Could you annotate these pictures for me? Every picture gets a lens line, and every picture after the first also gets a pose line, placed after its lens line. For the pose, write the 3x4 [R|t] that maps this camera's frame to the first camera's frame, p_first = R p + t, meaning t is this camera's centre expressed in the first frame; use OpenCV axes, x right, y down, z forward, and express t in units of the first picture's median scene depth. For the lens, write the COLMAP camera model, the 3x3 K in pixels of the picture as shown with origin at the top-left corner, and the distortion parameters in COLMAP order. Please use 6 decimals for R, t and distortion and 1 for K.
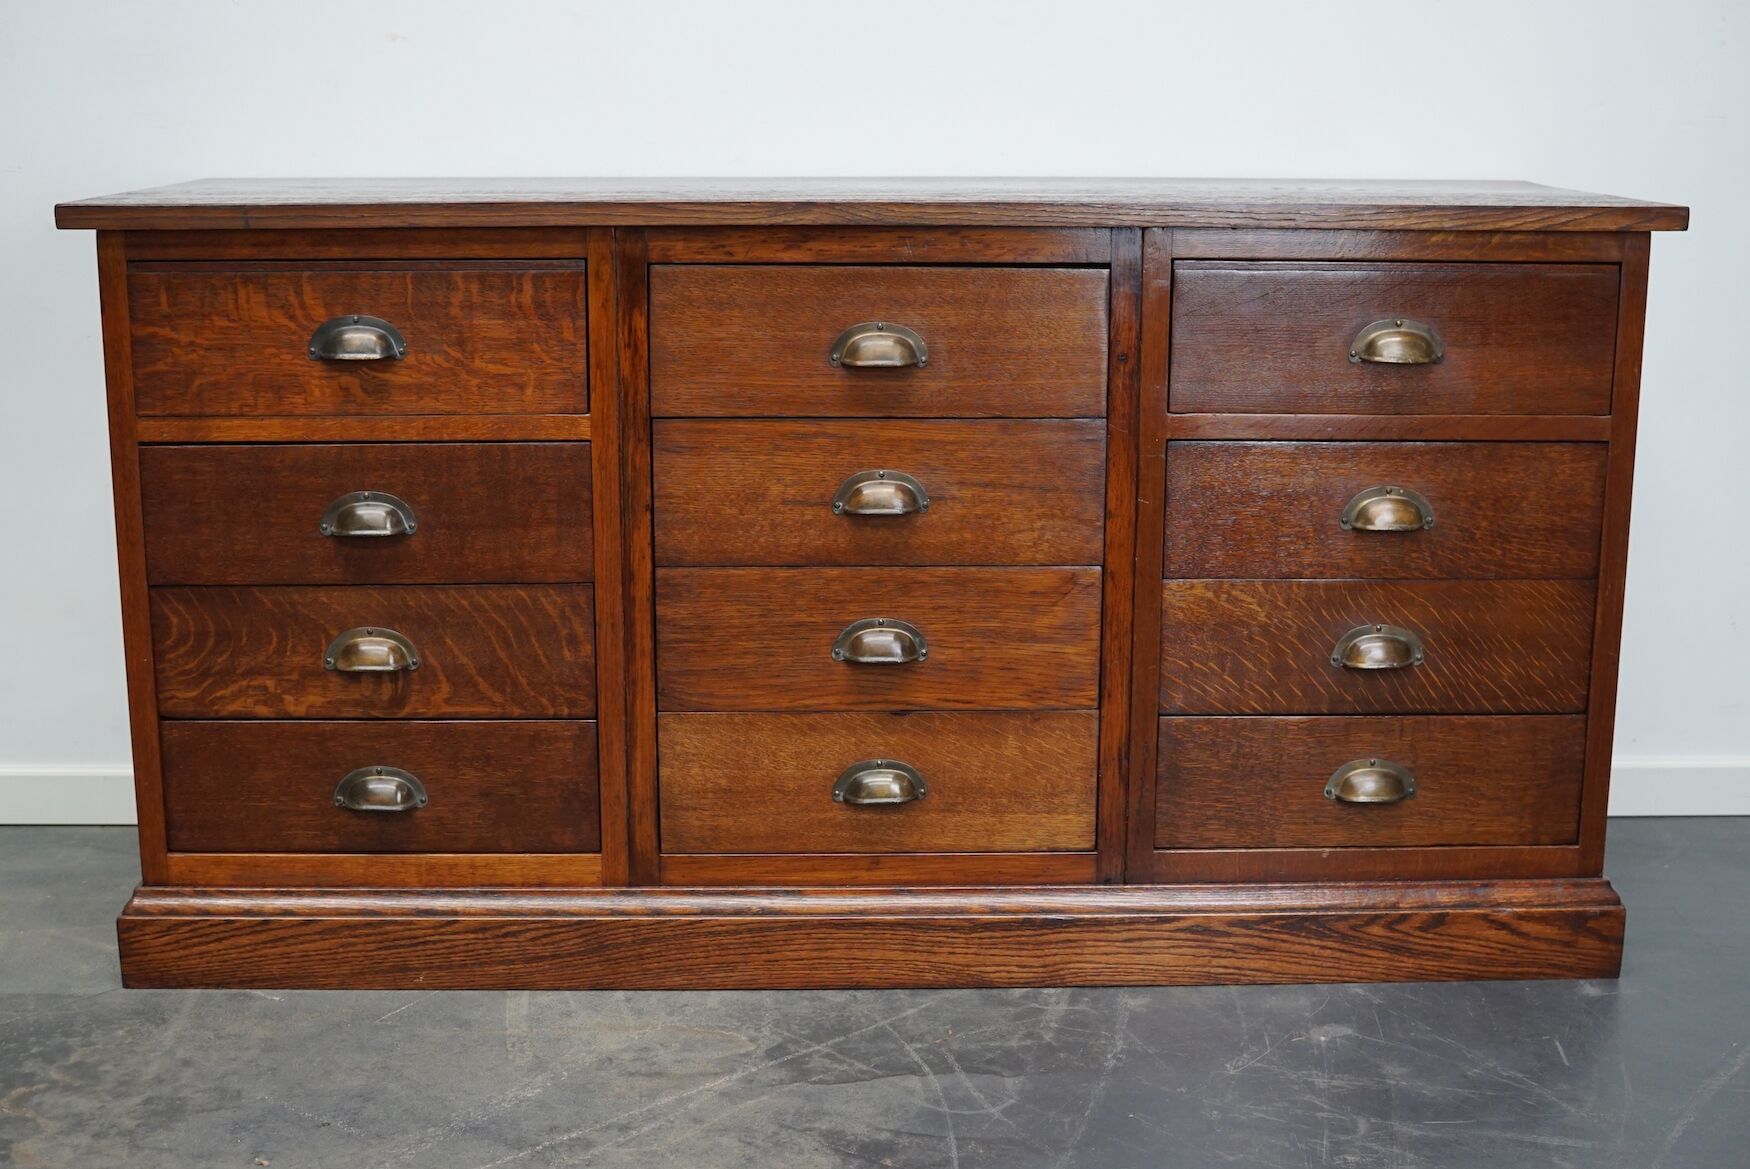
lens RADIAL K [[2280.2, 0, 864.3], [0, 2280.2, 572.5], [0, 0, 1]] dist [-0.096301, 0.000000]
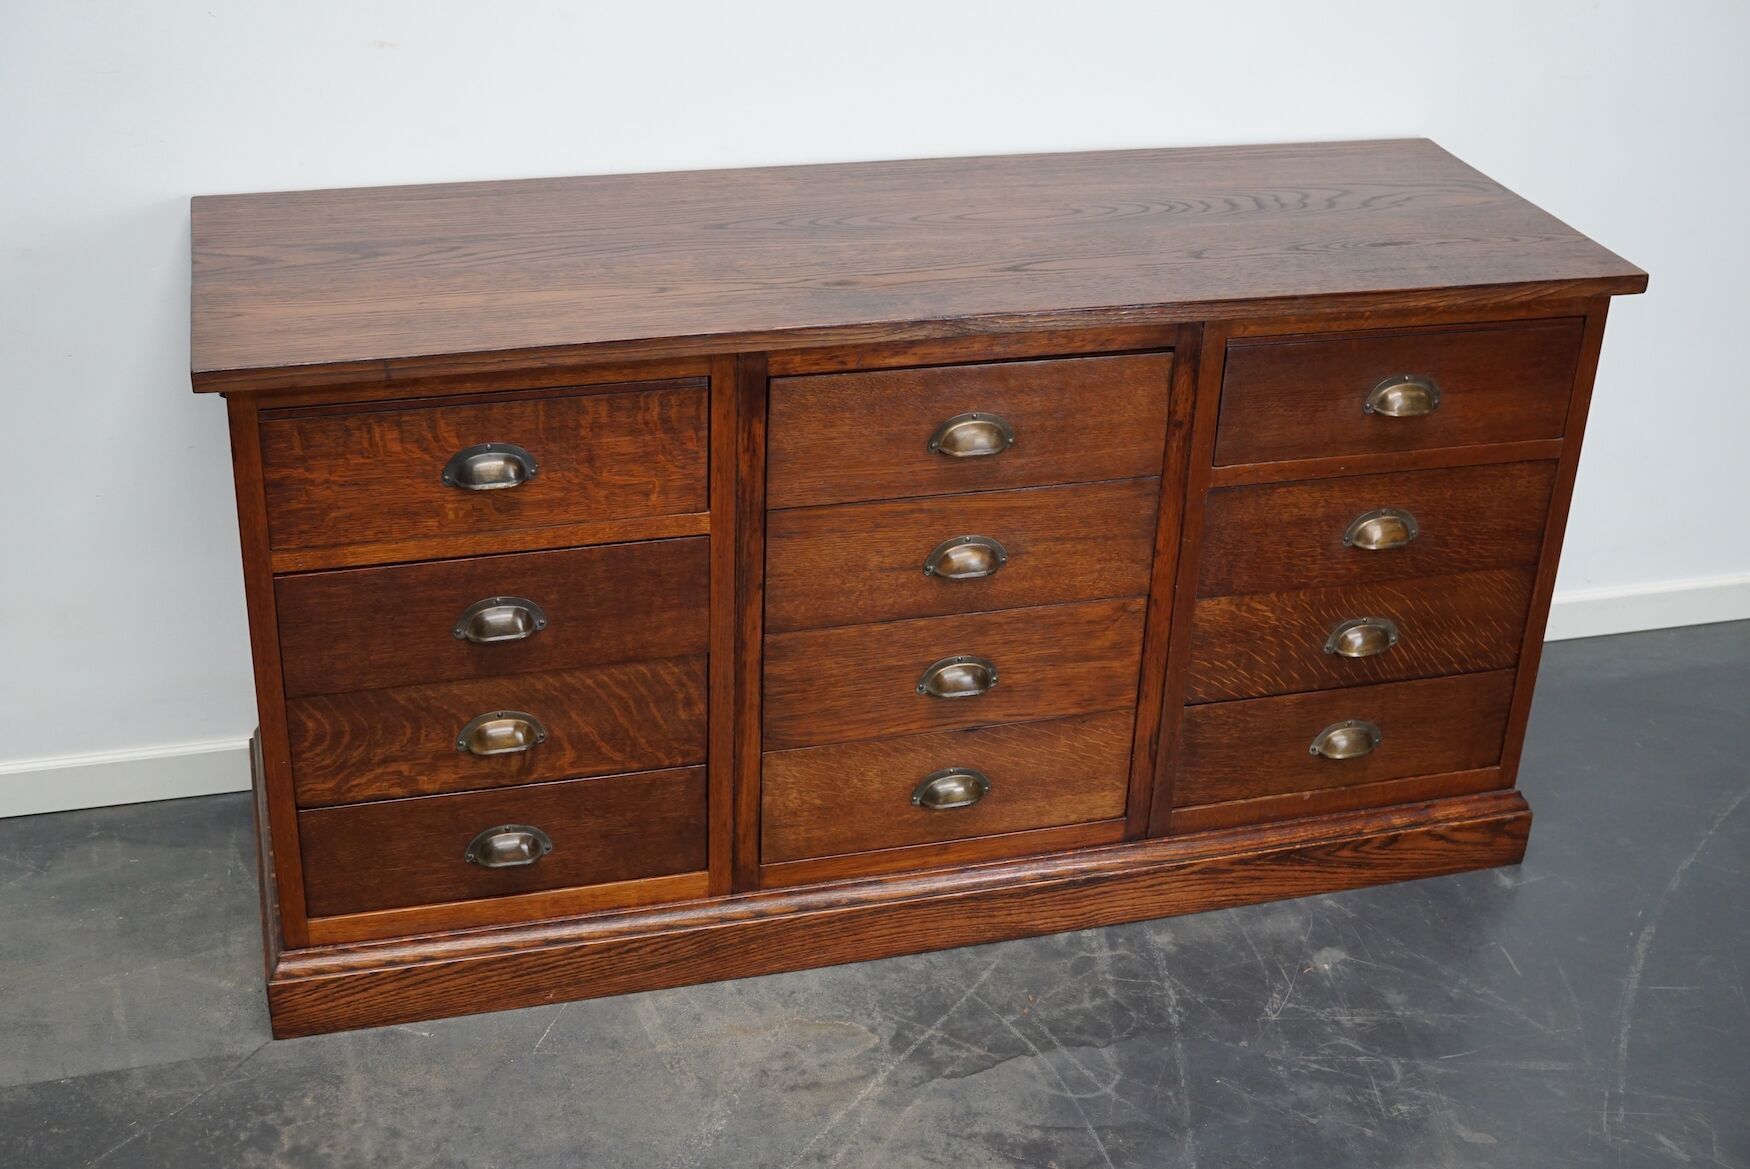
lens RADIAL K [[2280.2, 0, 872.7], [0, 2280.2, 581.4], [0, 0, 1]] dist [-0.096301, 0.000000]
pose [[0.967539, -0.085702, 0.237747, -0.297372], [0.019639, 0.963397, 0.267360, -0.315592], [-0.251958, -0.254012, 0.933807, -0.020777]]
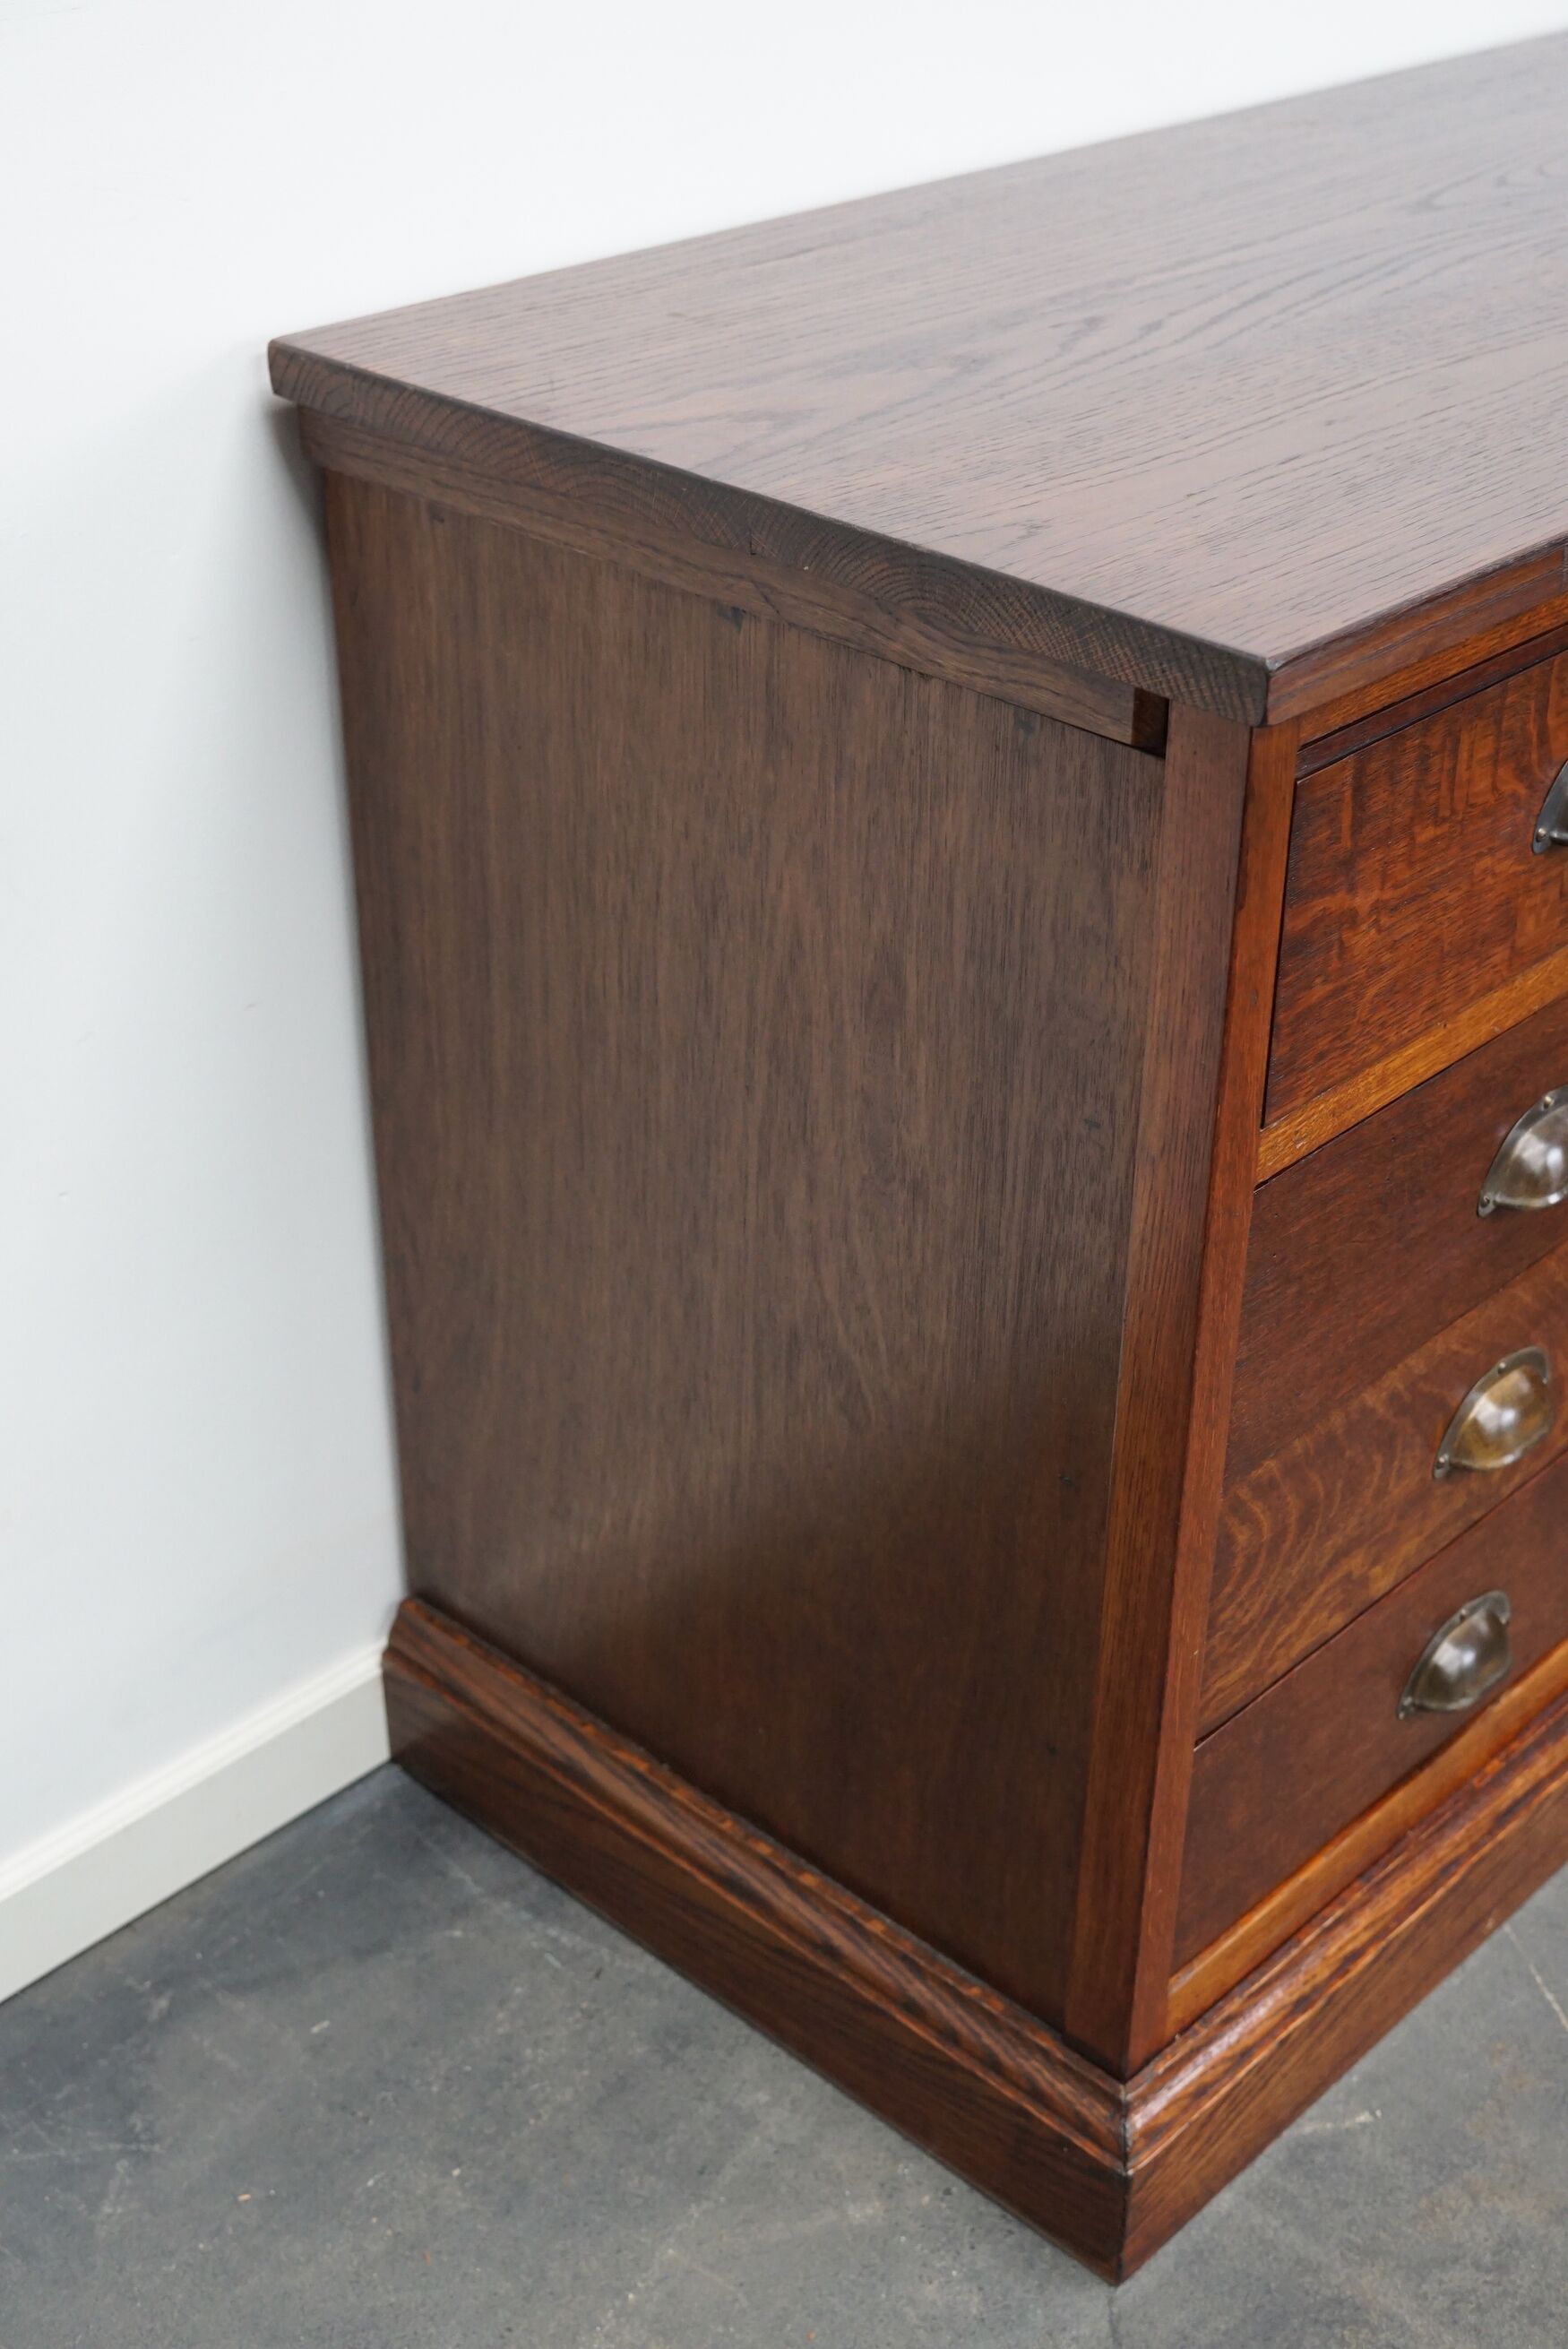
lens RADIAL K [[3060.3, 0, 766.7], [0, 3060.3, 1111.1], [0, 0, 1]] dist [-0.096301, 0.000000]
pose [[0.710838, -0.349318, 0.610480, -0.679444], [0.147747, 0.922747, 0.355961, -0.261382], [-0.687662, -0.162834, 0.707535, 0.679045]]
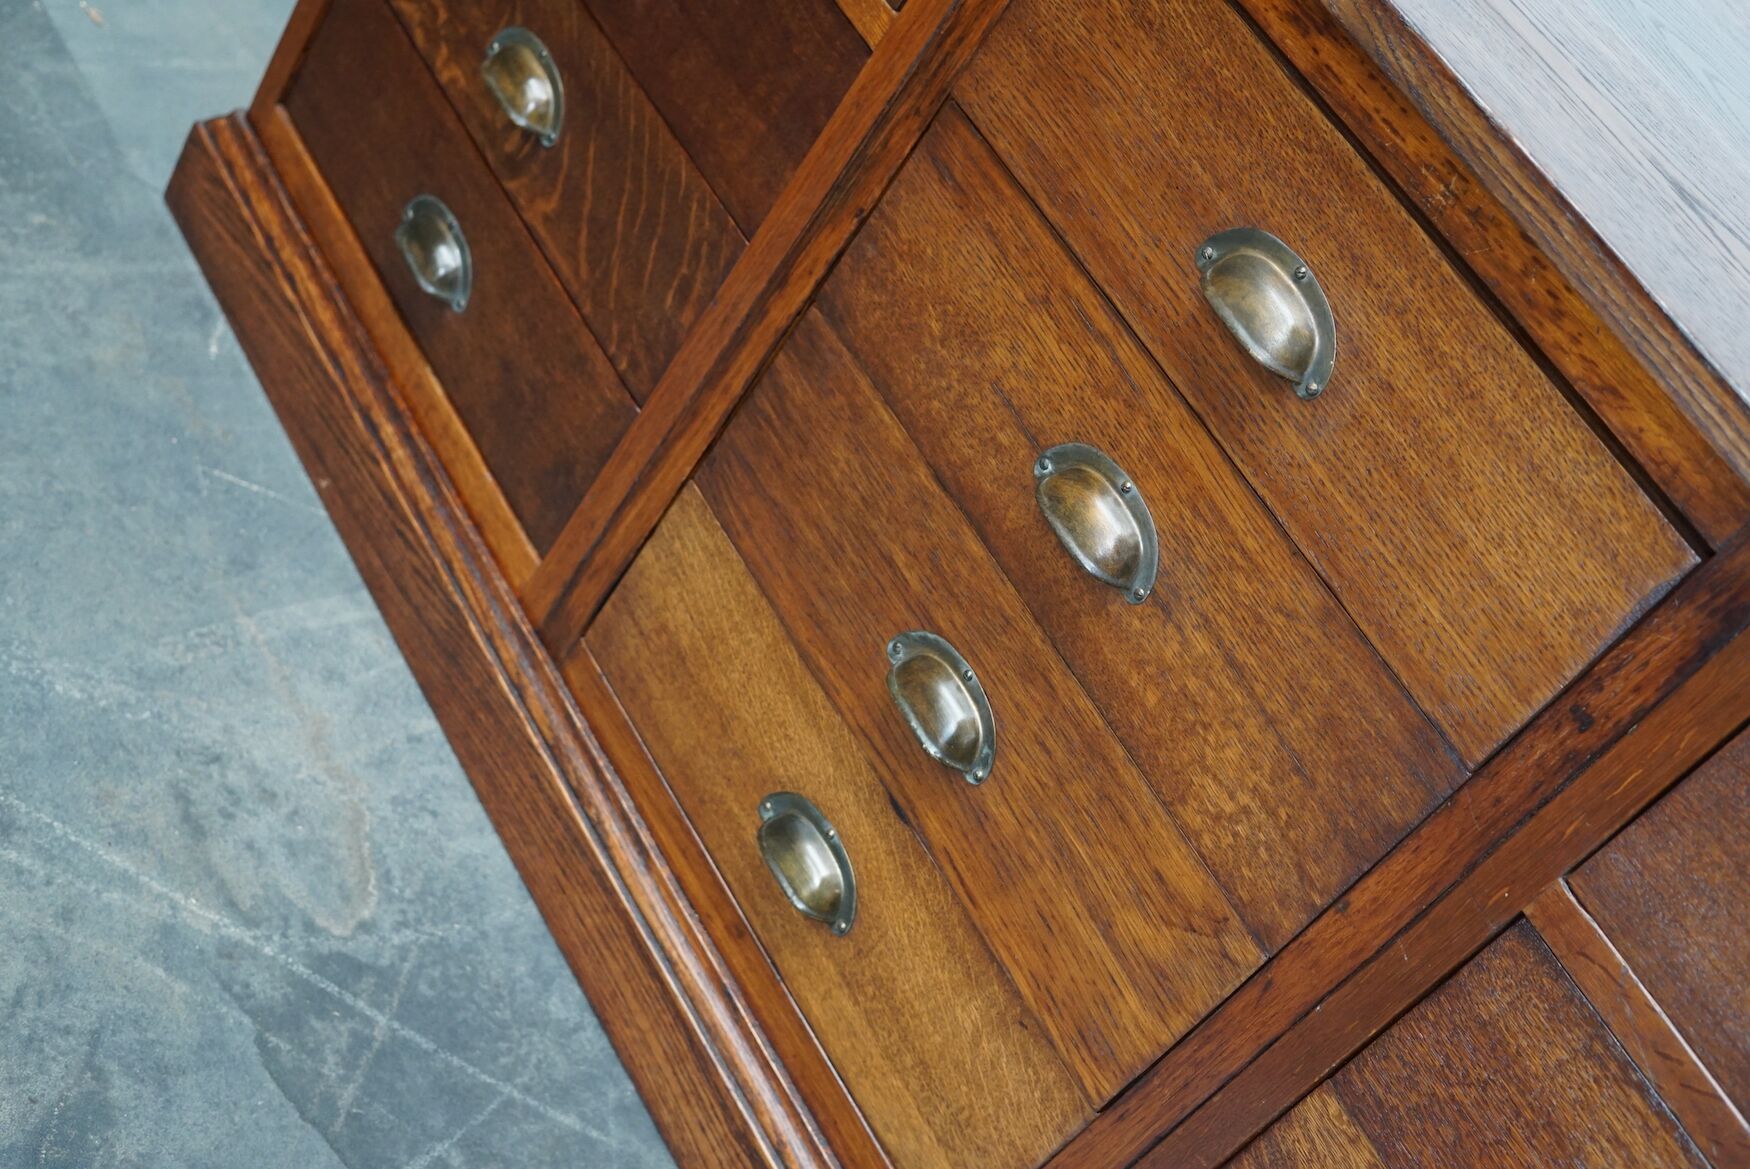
lens RADIAL K [[2280.2, 0, 864.4], [0, 2280.2, 577.5], [0, 0, 1]] dist [-0.096301, 0.000000]
pose [[0.485321, 0.760741, -0.430971, 0.209160], [-0.645850, 0.644172, 0.409781, -0.196873], [0.589356, 0.079467, 0.803955, 0.558463]]
